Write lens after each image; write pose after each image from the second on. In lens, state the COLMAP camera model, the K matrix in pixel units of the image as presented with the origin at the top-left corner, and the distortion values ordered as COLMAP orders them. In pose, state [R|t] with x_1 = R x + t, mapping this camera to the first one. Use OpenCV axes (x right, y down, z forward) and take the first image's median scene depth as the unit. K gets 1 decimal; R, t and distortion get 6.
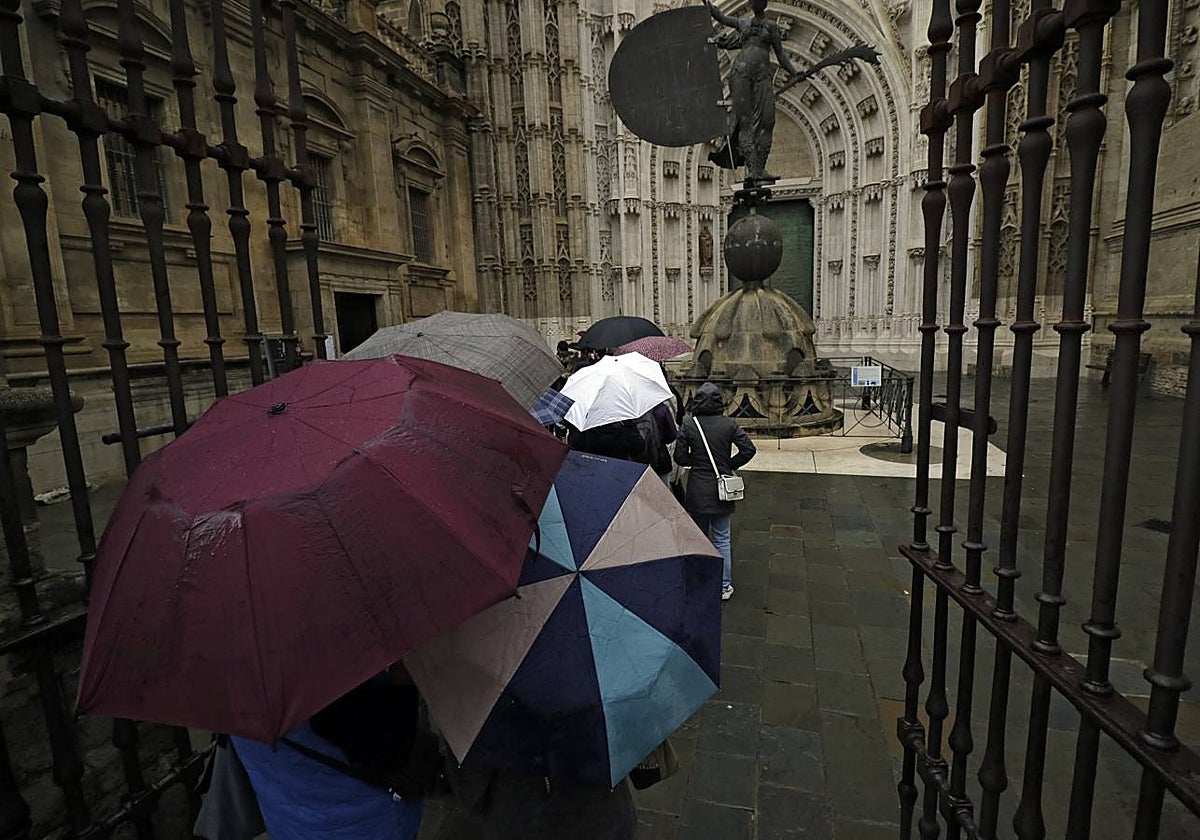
lens RADIAL K [[662.3, 0, 600.0], [0, 662.3, 420.0], [0, 0, 1]] dist [-0.003811, -0.001424]
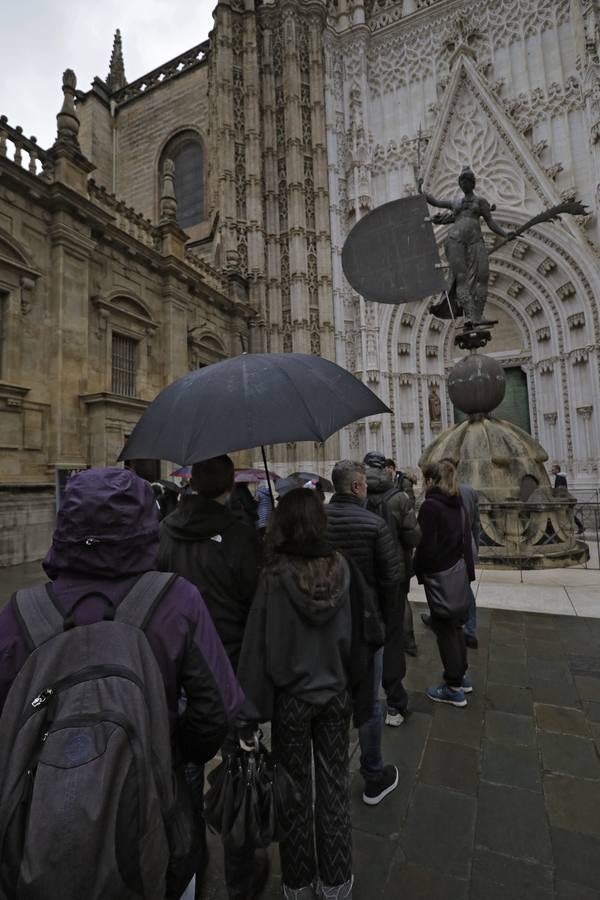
lens RADIAL K [[427.7, 0, 300.0], [0, 427.7, 450.0], [0, 0, 1]] dist [0.004735, -0.015181]
pose [[0.986373, -0.008846, -0.164286, 0.046545], [-0.029037, 0.973519, -0.226756, 0.006318], [0.161941, 0.228437, 0.959996, 0.231513]]
